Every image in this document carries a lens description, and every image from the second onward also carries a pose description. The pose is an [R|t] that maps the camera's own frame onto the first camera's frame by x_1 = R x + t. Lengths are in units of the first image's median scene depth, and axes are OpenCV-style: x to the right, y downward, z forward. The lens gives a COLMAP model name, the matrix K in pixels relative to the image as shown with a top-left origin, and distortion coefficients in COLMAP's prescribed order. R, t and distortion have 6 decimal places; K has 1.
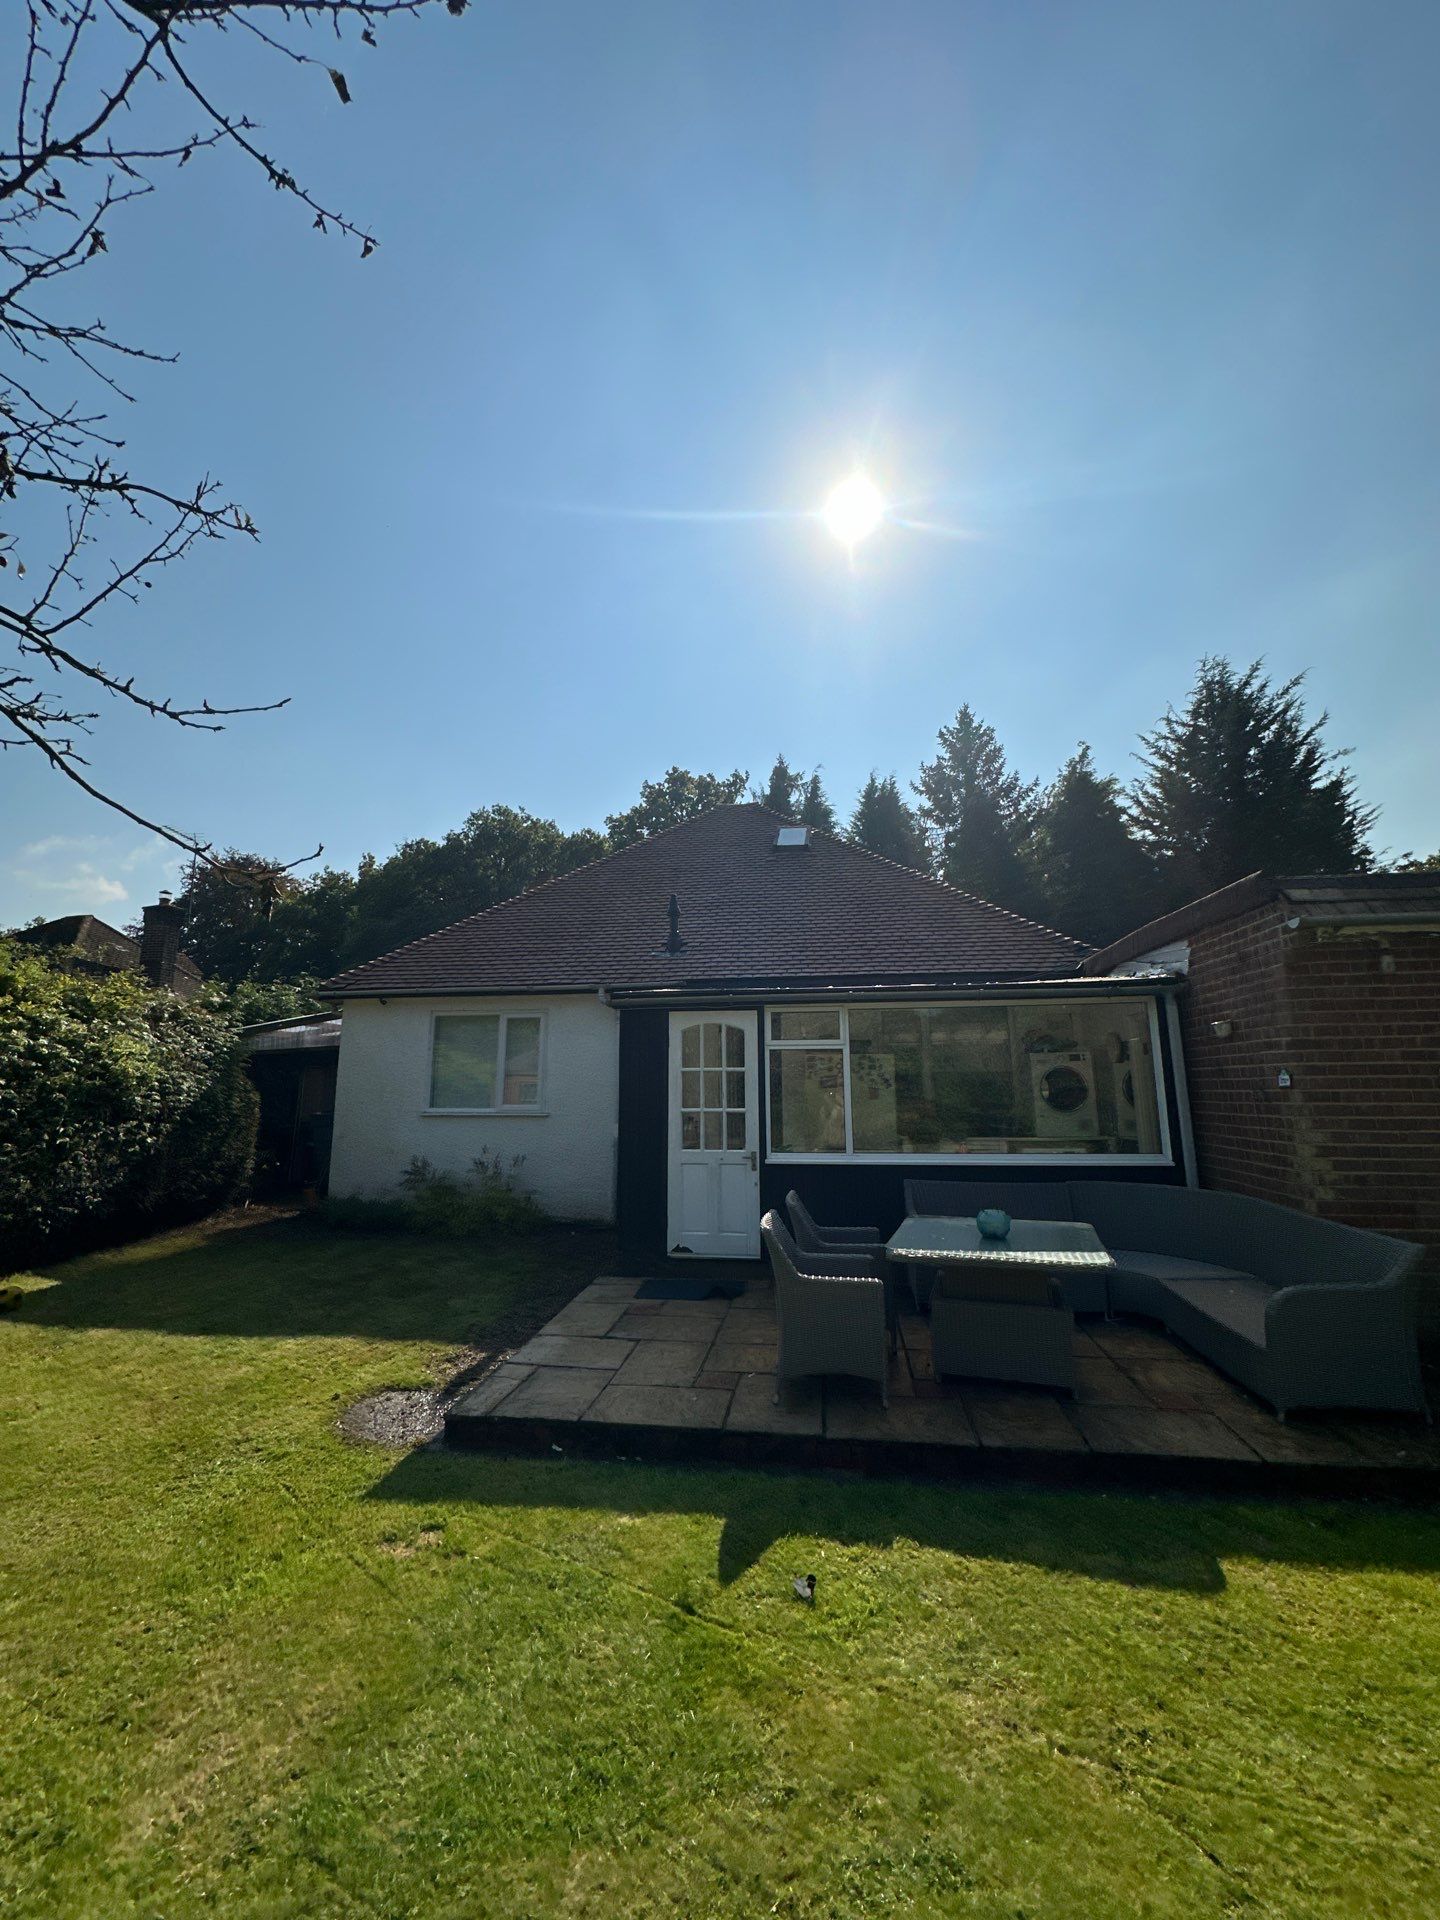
lens RADIAL K [[763.2, 0, 720.0], [0, 763.2, 960.0], [0, 0, 1]] dist [-0.000753, 0.000566]
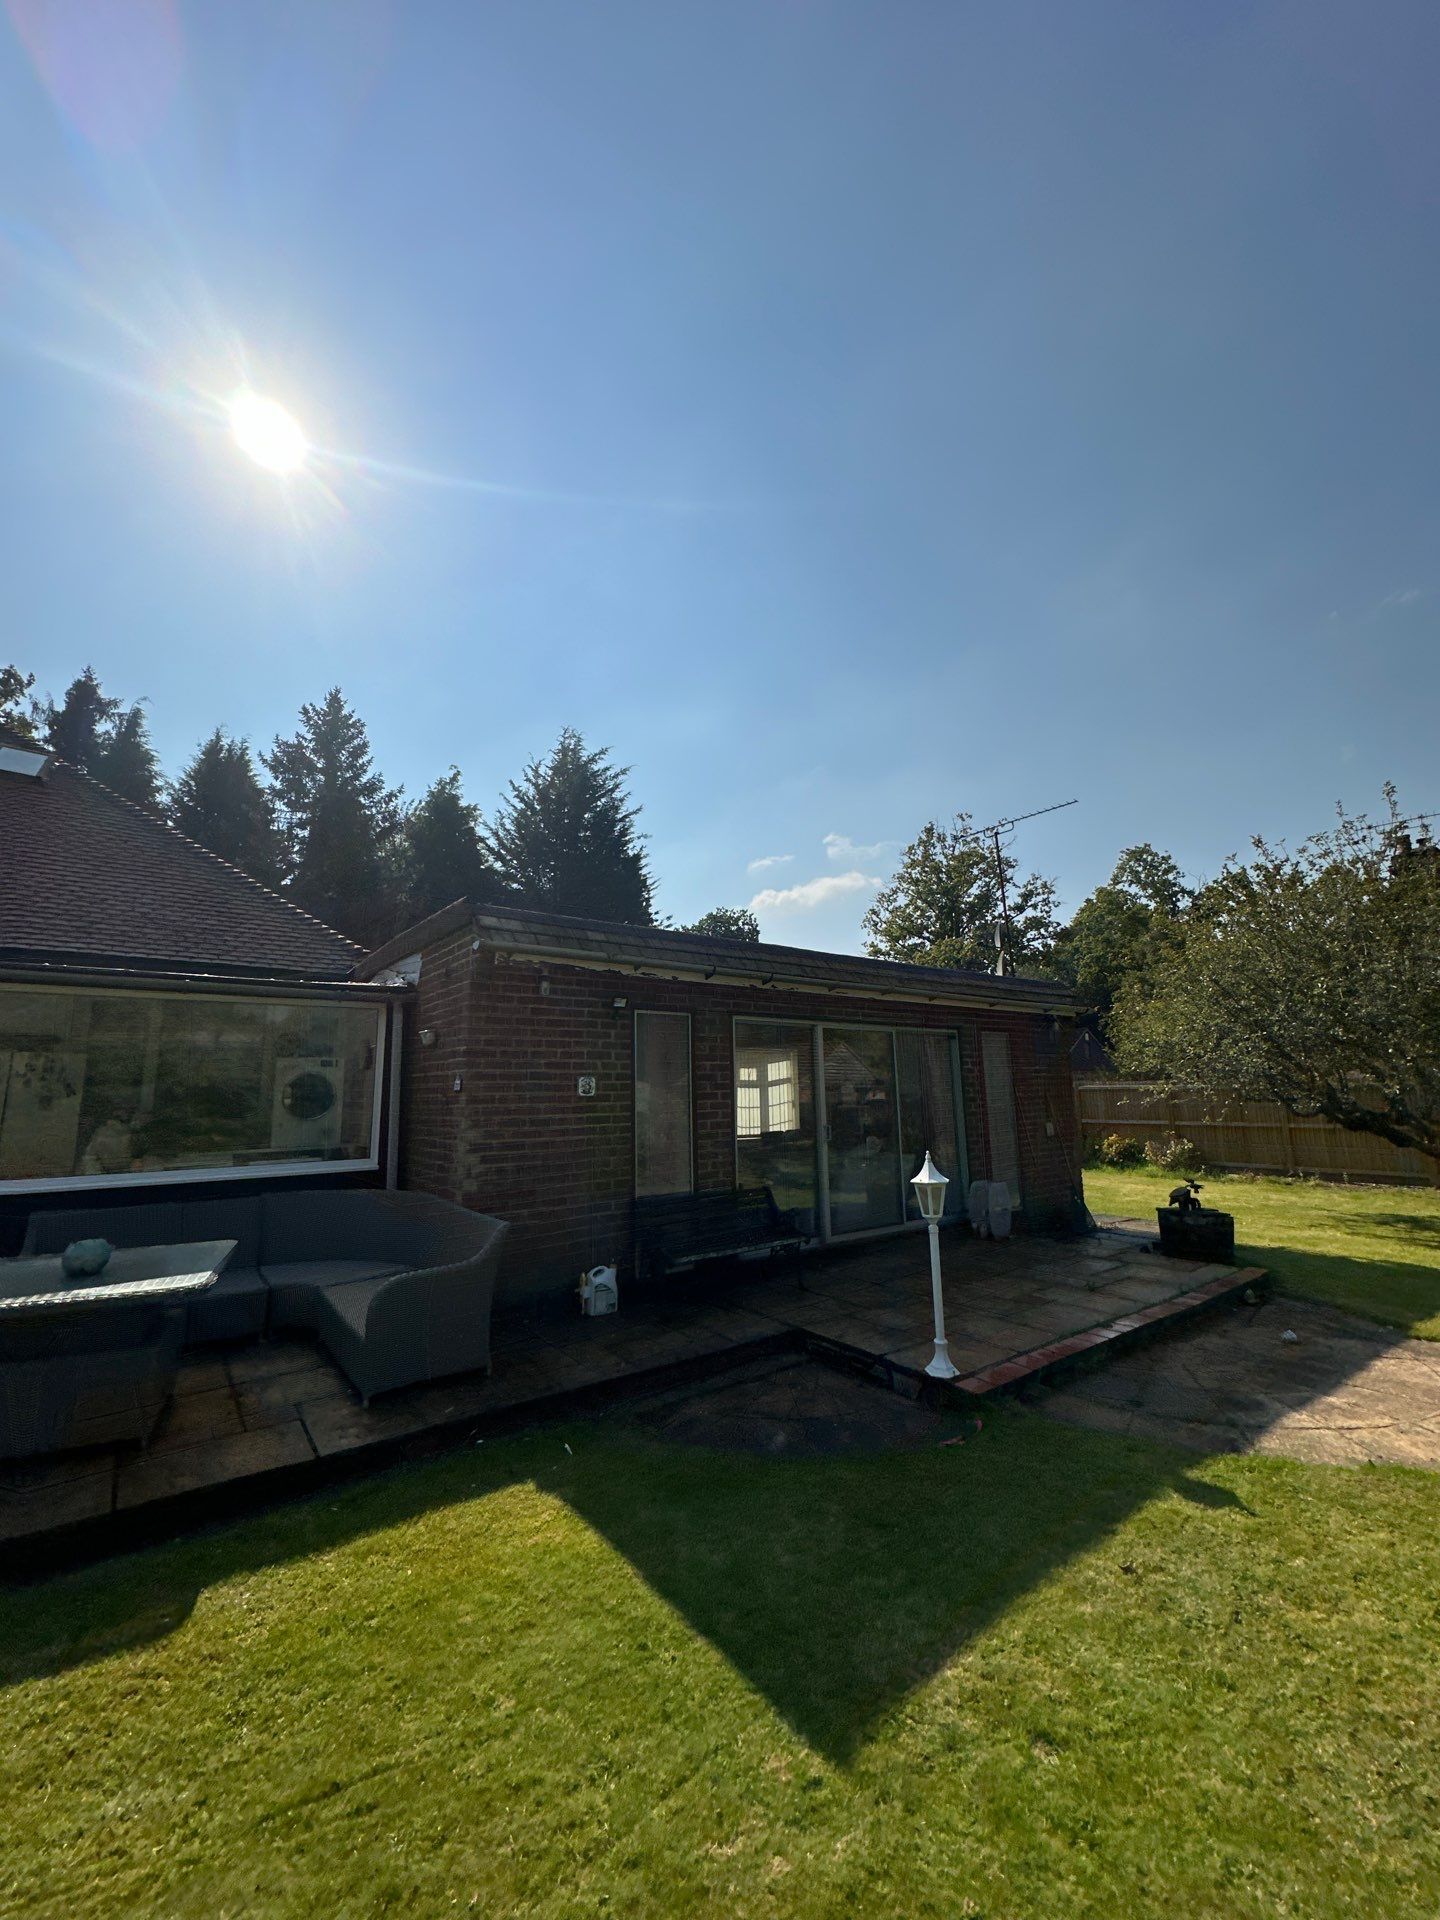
lens RADIAL K [[763.2, 0, 720.0], [0, 763.2, 960.0], [0, 0, 1]] dist [-0.000753, 0.000566]
pose [[0.707091, 0.119255, 0.696994, 0.166867], [-0.109185, 0.992268, -0.059009, 0.000579], [-0.698642, -0.034377, 0.714645, -0.042259]]
